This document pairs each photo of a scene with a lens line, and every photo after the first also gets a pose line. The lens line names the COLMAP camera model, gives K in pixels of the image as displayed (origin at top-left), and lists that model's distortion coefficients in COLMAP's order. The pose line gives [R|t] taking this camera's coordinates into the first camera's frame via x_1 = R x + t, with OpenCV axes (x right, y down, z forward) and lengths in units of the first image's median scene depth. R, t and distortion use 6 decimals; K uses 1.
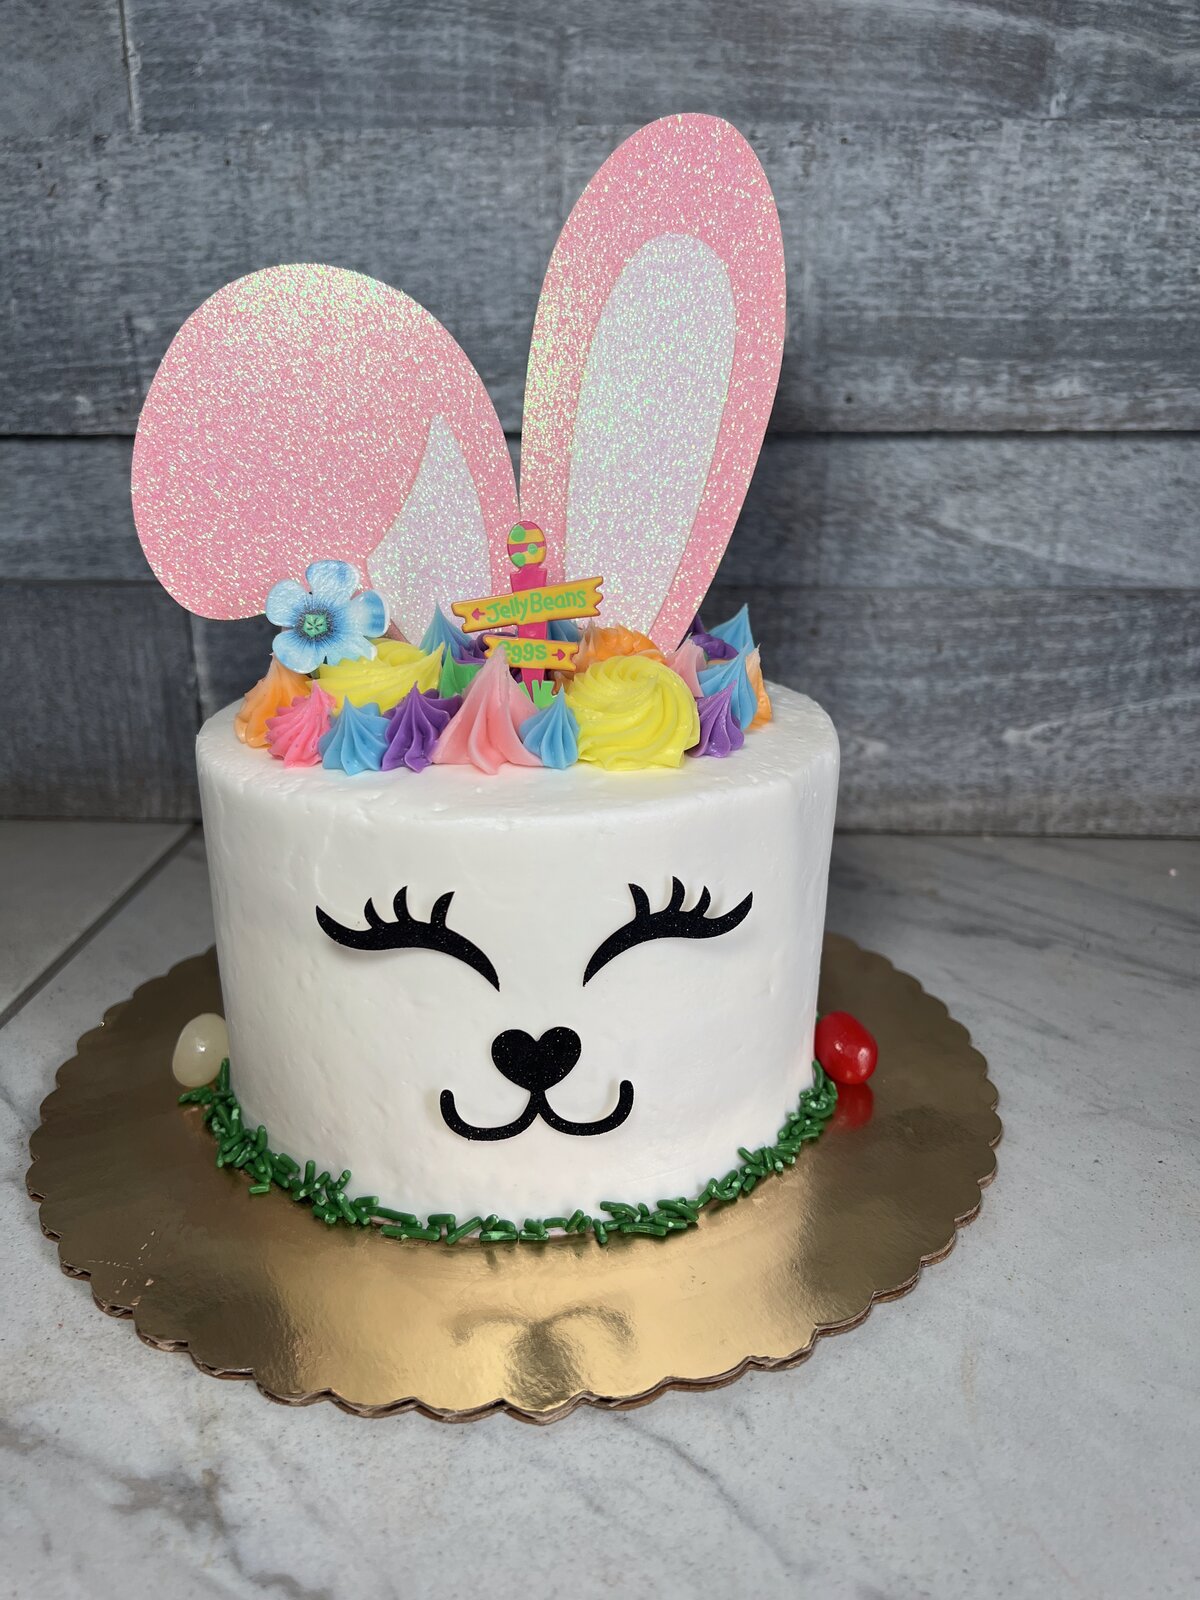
lens RADIAL K [[1234.8, 0, 609.9], [0, 1234.8, 825.0], [0, 0, 1]] dist [0.022601, -0.031060]
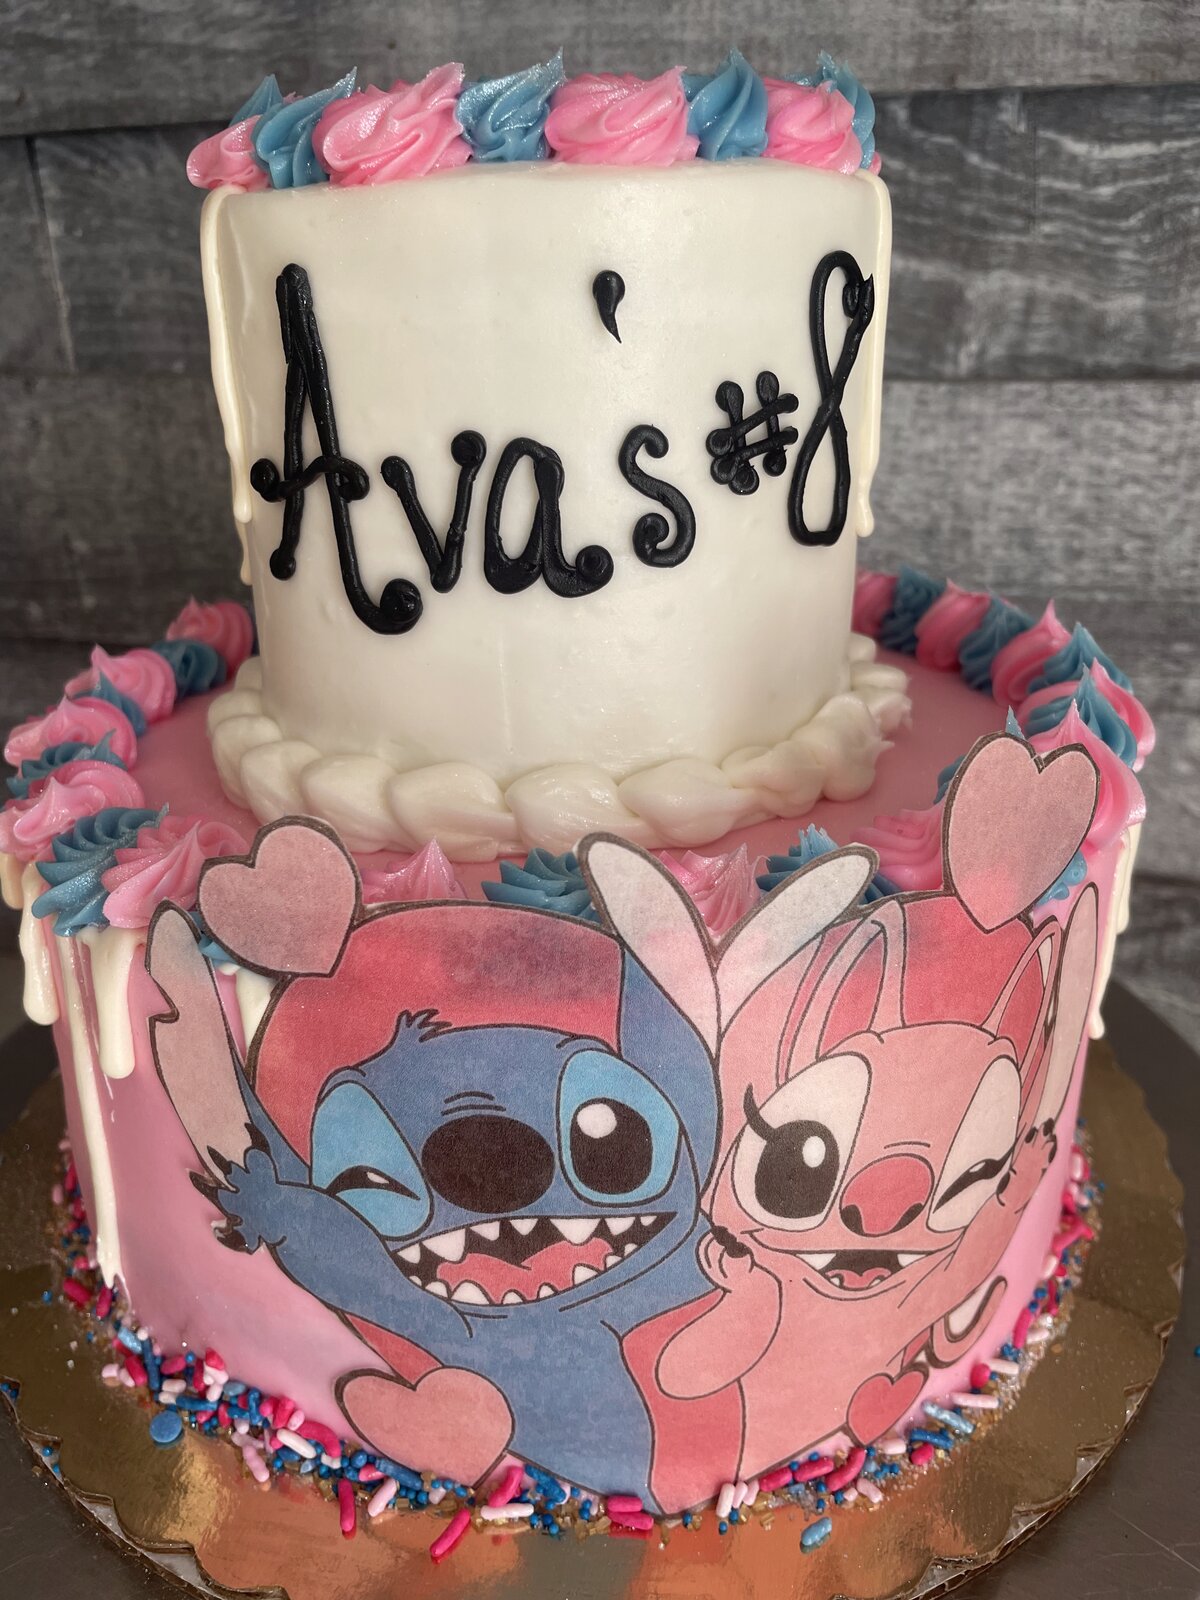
lens RADIAL K [[1247.9, 0, 592.5], [0, 1247.9, 796.3], [0, 0, 1]] dist [0.071354, -0.116771]
pose [[0.970109, 0.079539, -0.229265, 0.322761], [-0.065378, 0.995491, 0.068728, -0.304960], [0.233698, -0.051685, 0.970935, 0.052436]]
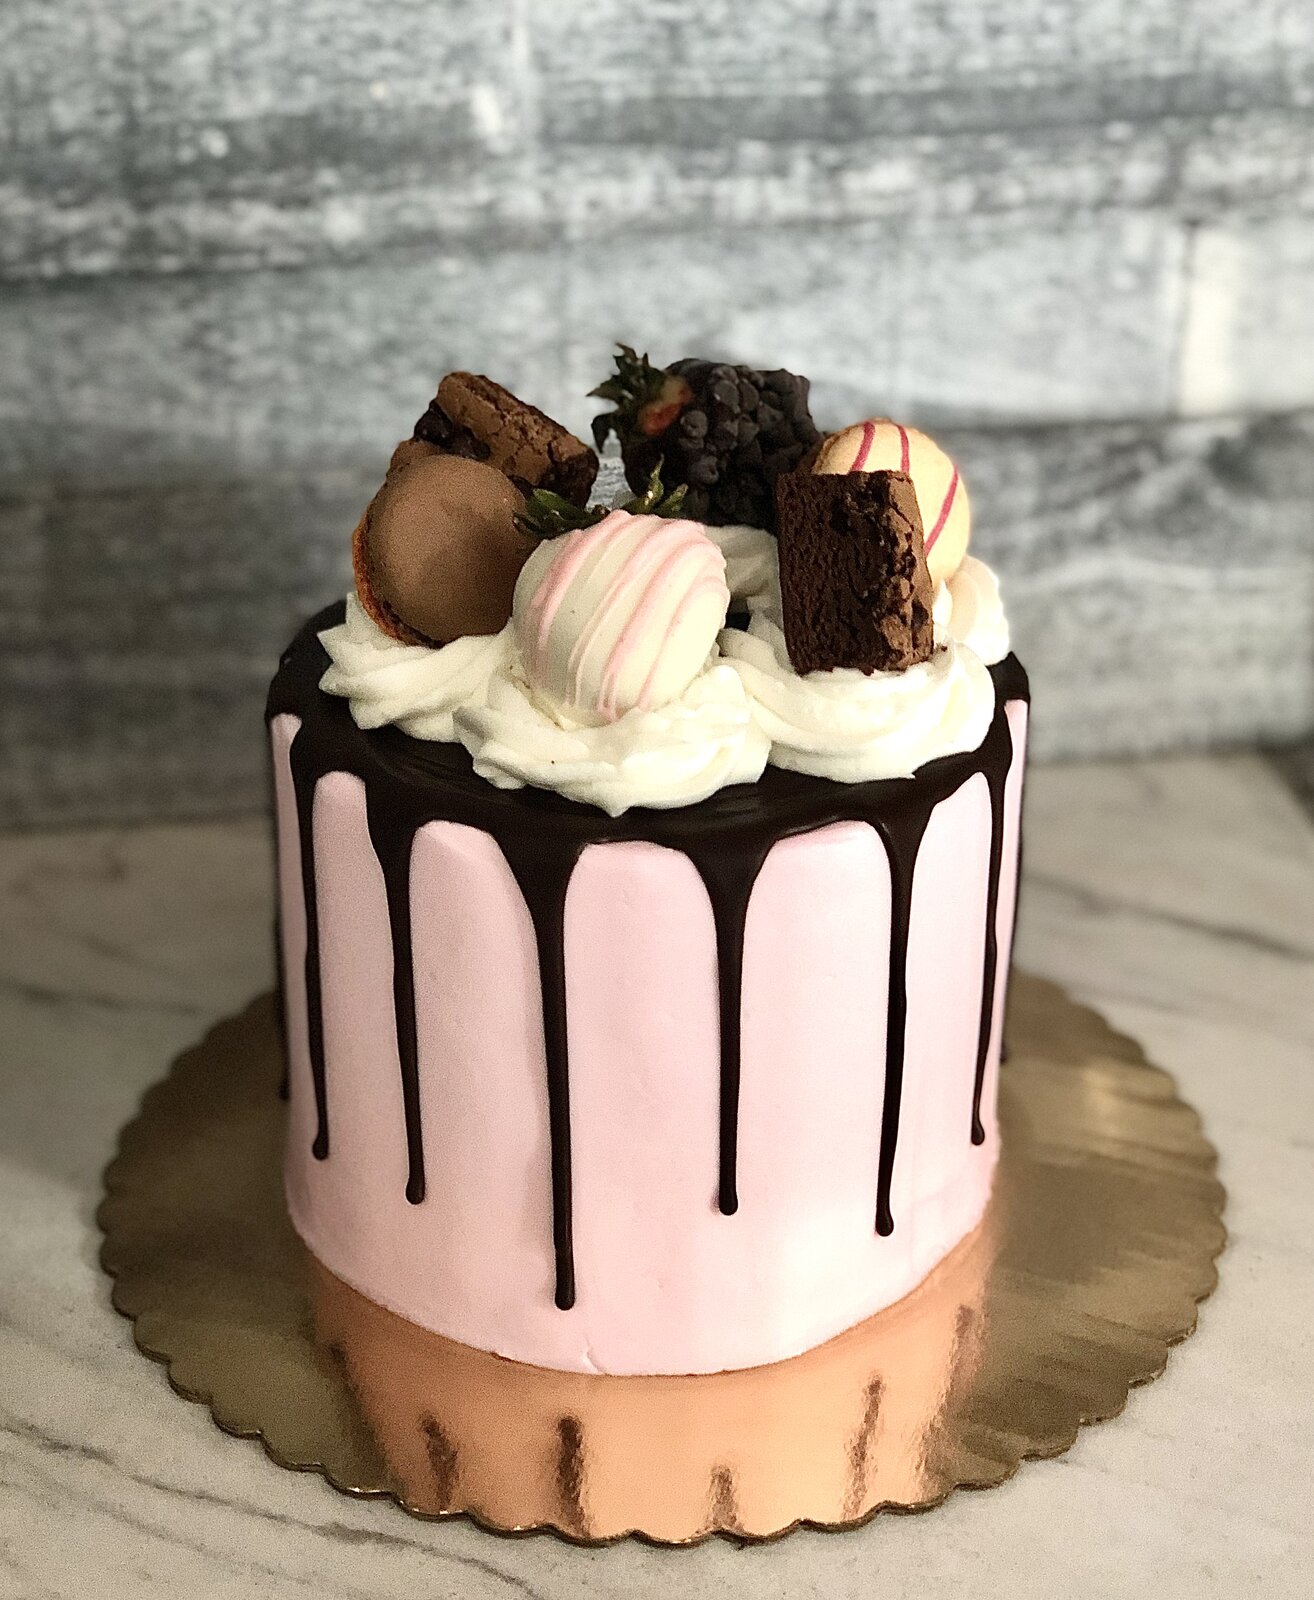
lens RADIAL K [[2916.4, 0, 618.0], [0, 2916.4, 799.6], [0, 0, 1]] dist [0.110354, -0.270881]
pose [[0.982733, -0.092922, 0.160007, -0.091746], [0.074217, 0.990098, 0.119157, -0.212431], [-0.169495, -0.105224, 0.979898, -0.685090]]
